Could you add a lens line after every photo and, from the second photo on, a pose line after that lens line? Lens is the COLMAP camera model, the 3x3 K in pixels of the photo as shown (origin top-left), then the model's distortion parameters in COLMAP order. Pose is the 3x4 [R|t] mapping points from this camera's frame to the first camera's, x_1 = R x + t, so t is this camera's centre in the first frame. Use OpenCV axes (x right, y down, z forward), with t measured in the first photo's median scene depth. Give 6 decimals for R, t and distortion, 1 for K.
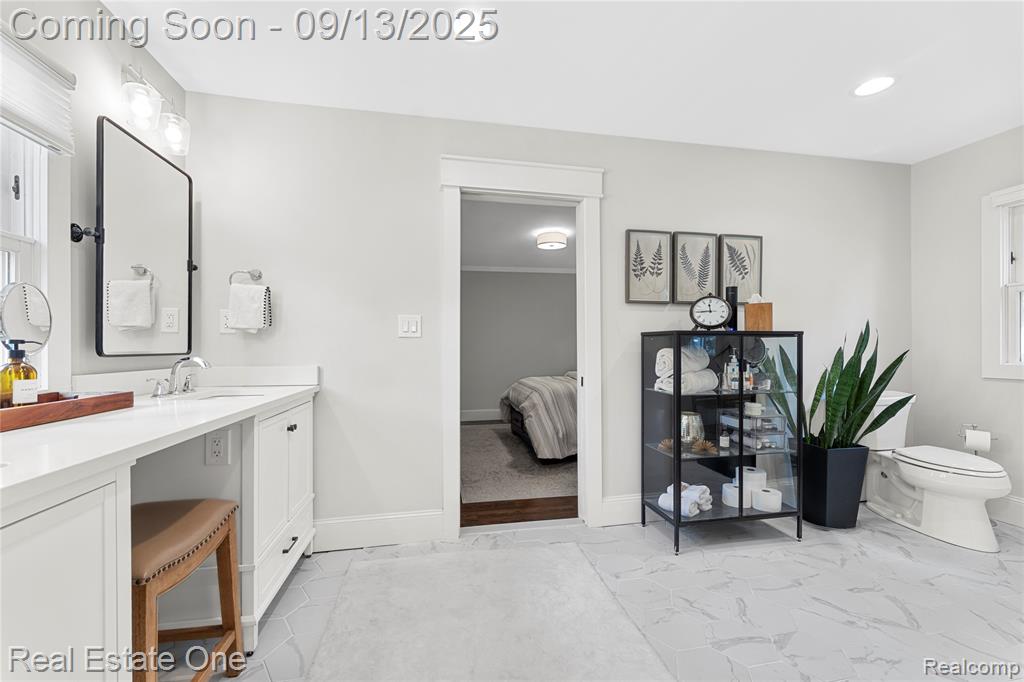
lens RADIAL K [[408.6, 0, 509.2], [0, 408.6, 346.0], [0, 0, 1]] dist [0.000122, 0.000300]
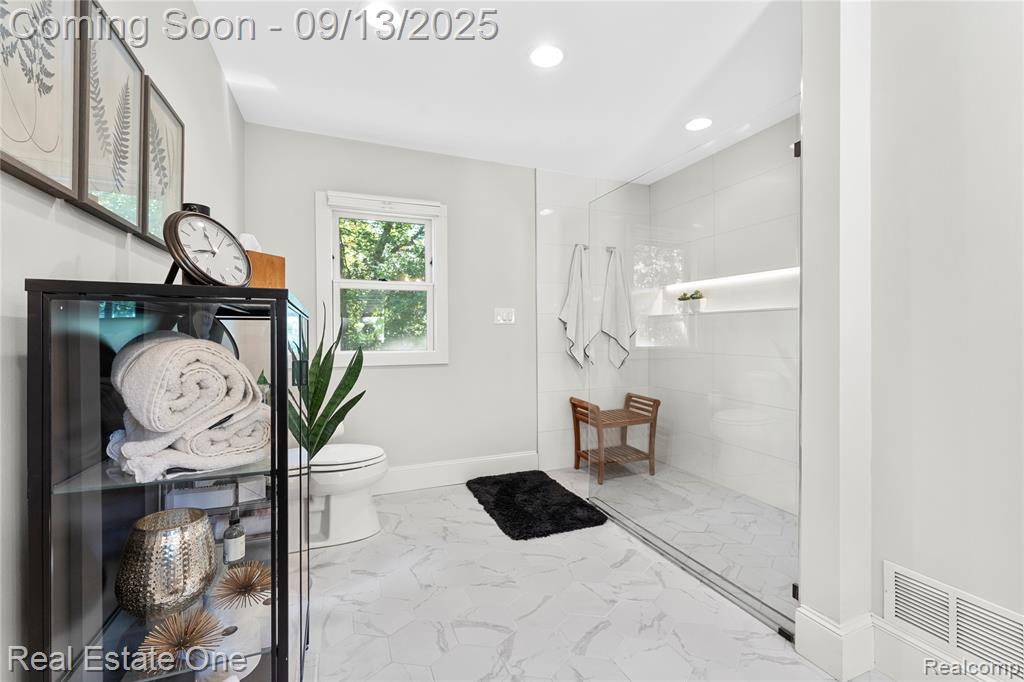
lens RADIAL K [[437.3, 0, 507.4], [0, 437.3, 337.3], [0, 0, 1]] dist [-0.002300, -0.000308]
pose [[-0.188575, 0.003025, 0.982054, -0.004494], [0.000133, 0.999995, -0.003054, 0.004716], [-0.982059, -0.000445, -0.188574, 0.818422]]
